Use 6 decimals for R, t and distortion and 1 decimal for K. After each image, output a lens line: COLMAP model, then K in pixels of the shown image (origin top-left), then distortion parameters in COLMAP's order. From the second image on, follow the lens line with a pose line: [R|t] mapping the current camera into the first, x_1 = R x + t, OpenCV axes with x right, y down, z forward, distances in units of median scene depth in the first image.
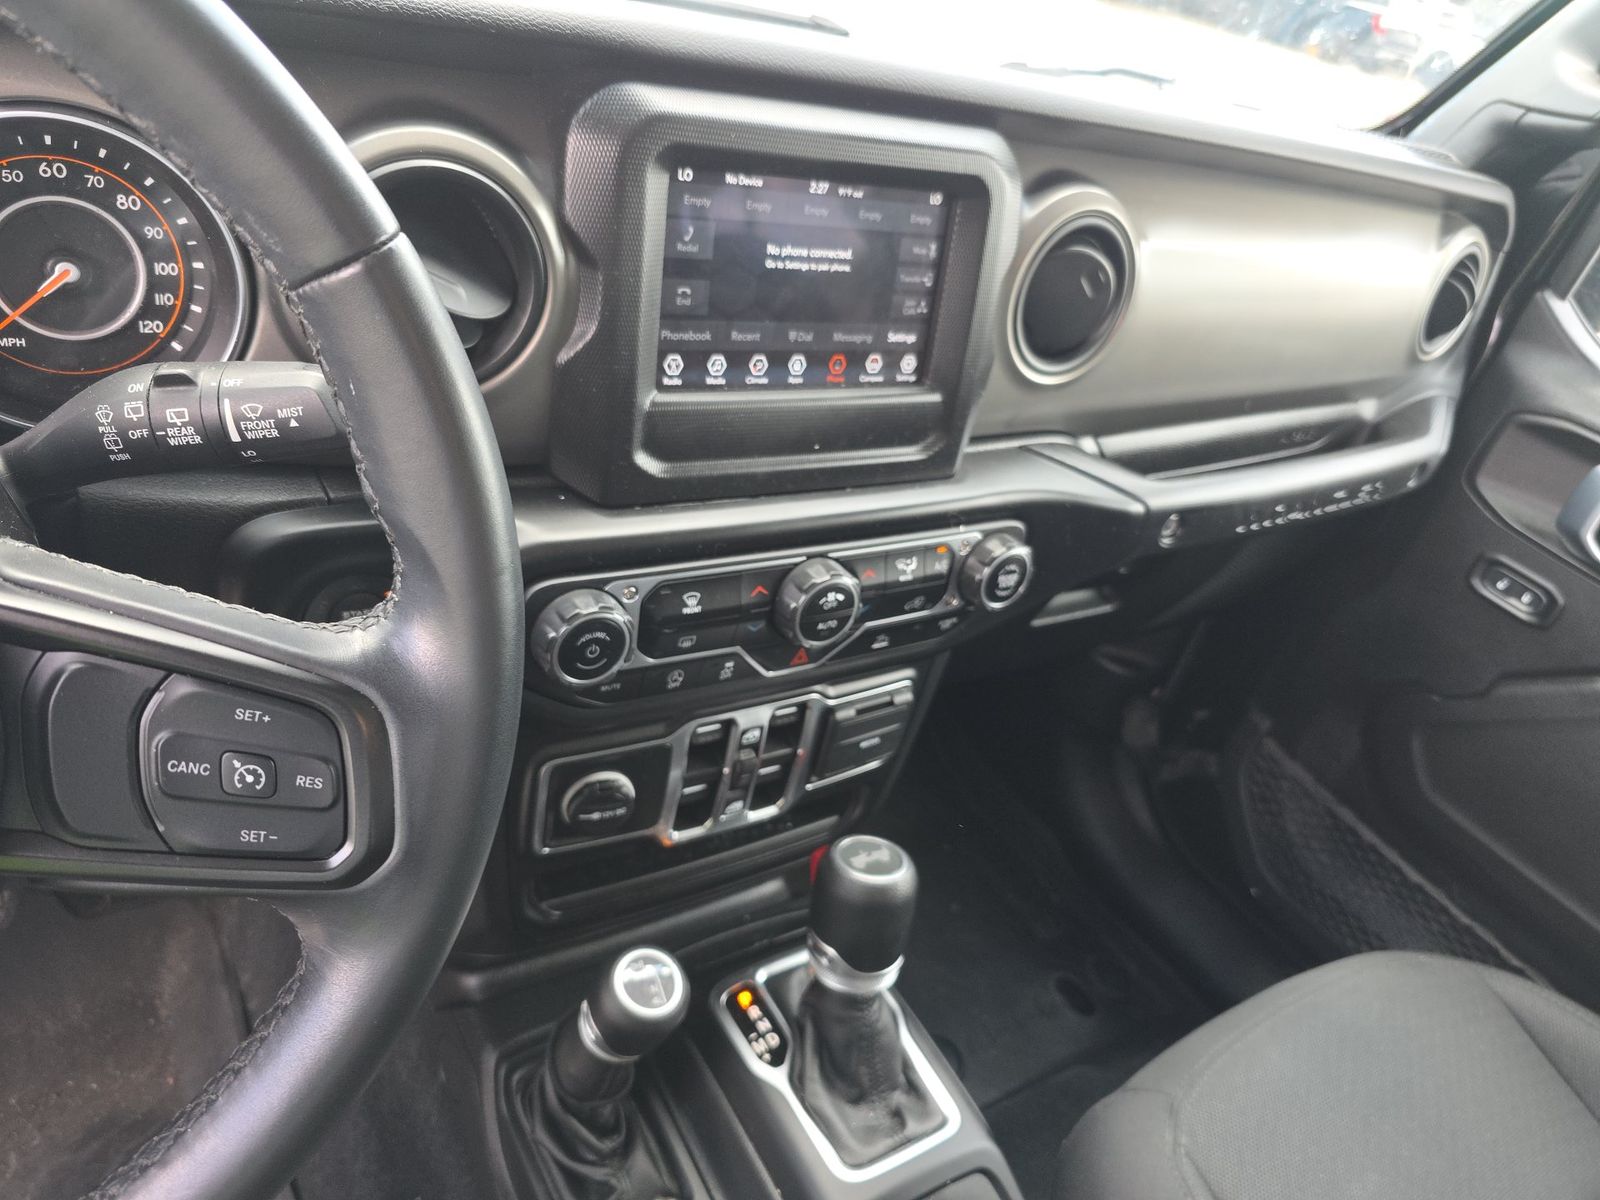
lens RADIAL K [[1113.8, 0, 800.0], [0, 1113.8, 600.0], [0, 0, 1]] dist [0.011847, -0.008746]
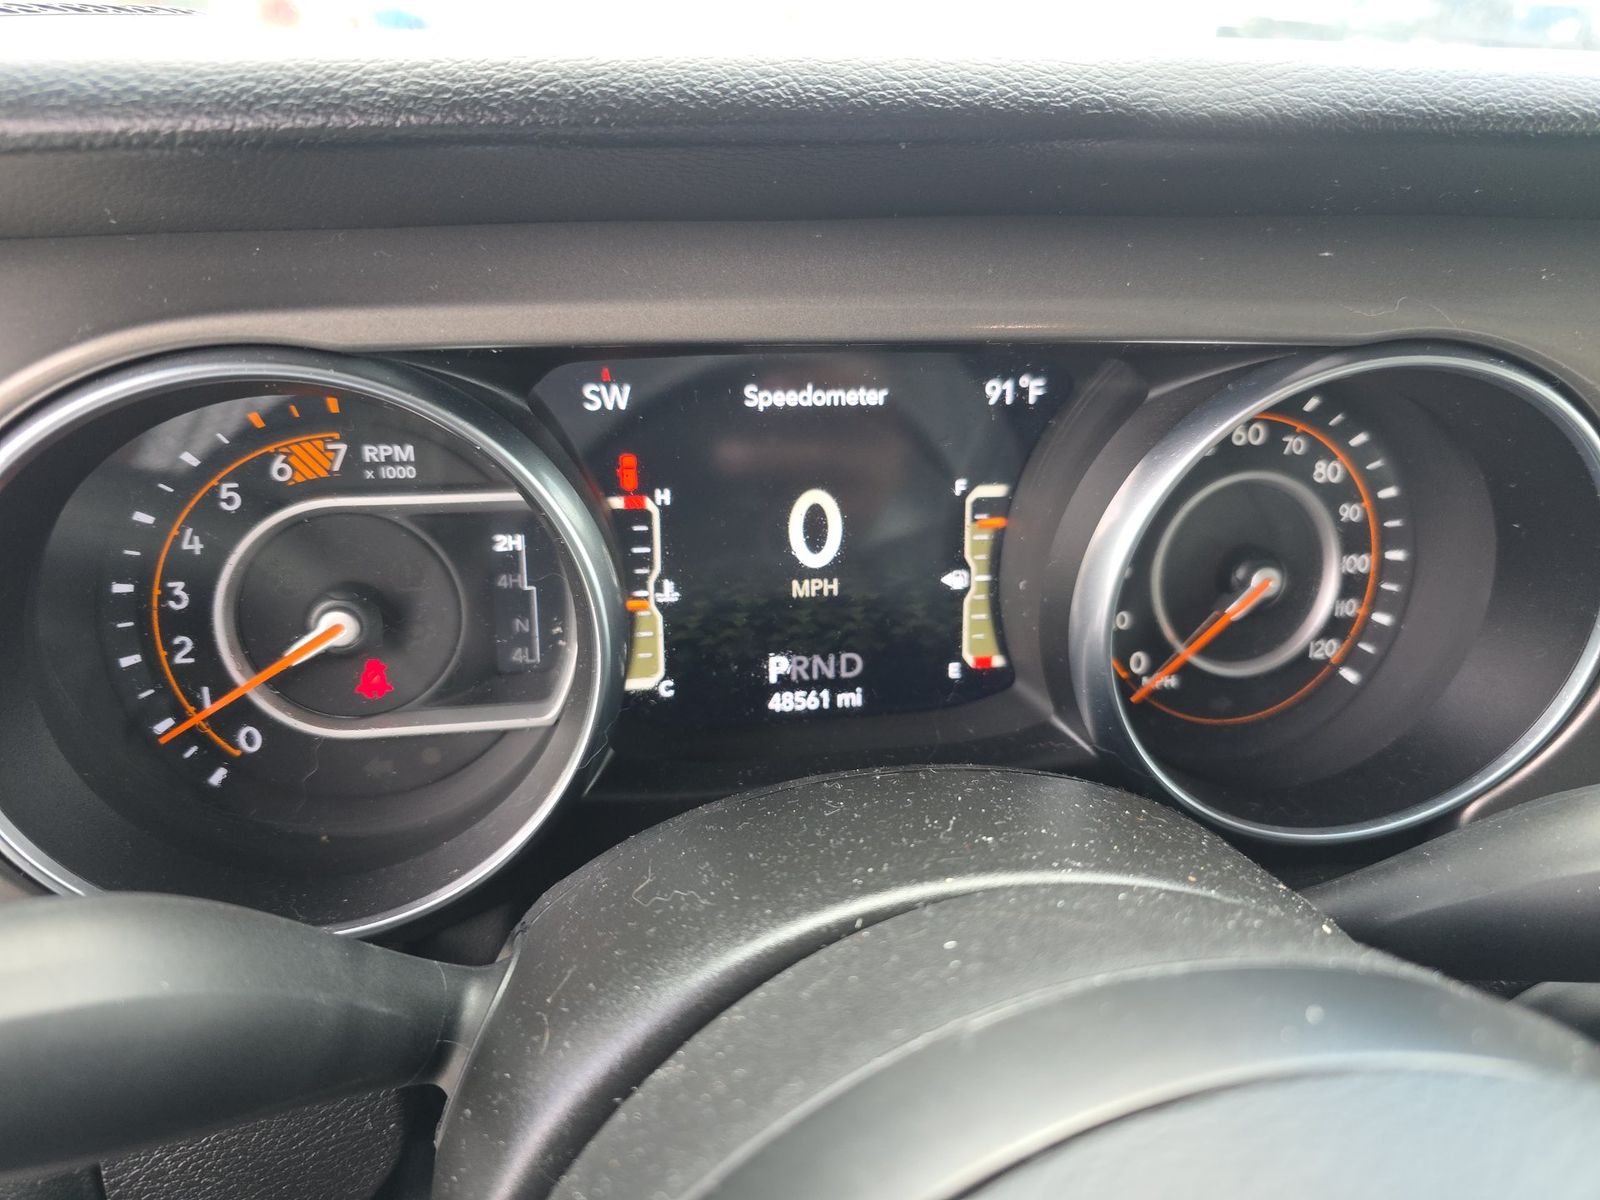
lens RADIAL K [[1113.8, 0, 800.0], [0, 1113.8, 600.0], [0, 0, 1]] dist [0.011847, -0.008746]
pose [[0.926326, -0.010605, -0.376574, -0.421990], [-0.045226, 0.989244, -0.139111, -0.113694], [0.373999, 0.145893, 0.915882, 0.184674]]
